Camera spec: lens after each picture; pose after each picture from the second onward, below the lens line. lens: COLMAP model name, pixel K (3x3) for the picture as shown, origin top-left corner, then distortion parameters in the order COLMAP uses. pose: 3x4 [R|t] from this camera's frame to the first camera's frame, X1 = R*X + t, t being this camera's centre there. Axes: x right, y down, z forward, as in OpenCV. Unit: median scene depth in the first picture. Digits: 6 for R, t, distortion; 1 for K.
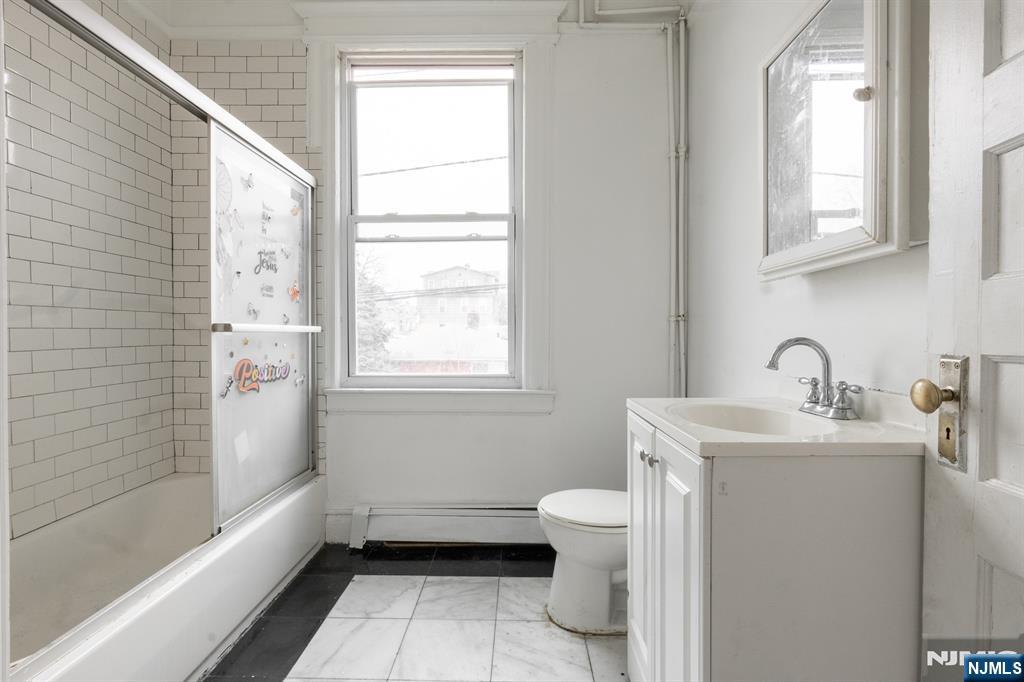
lens RADIAL K [[484.0, 0, 516.0], [0, 484.0, 341.9], [0, 0, 1]] dist [-0.007799, 0.003249]
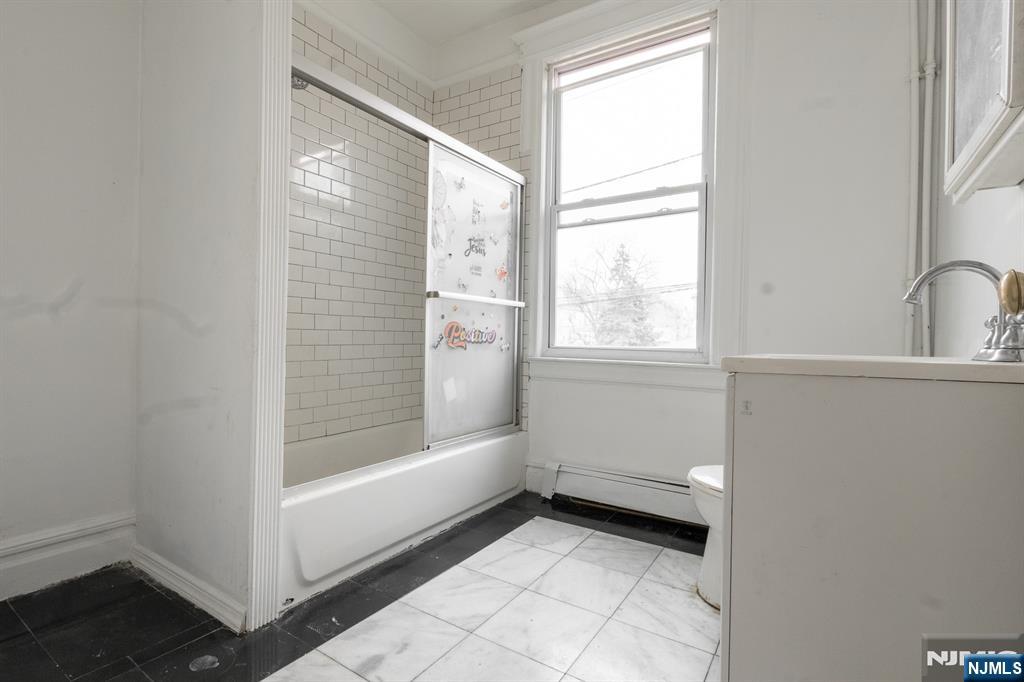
lens RADIAL K [[484.0, 0, 511.5], [0, 484.0, 338.6], [0, 0, 1]] dist [-0.007799, 0.003249]
pose [[0.851331, 0.015402, -0.524403, 0.200388], [-0.023384, 0.999690, -0.008600, 0.071733], [0.524108, 0.019584, 0.851426, -0.012572]]
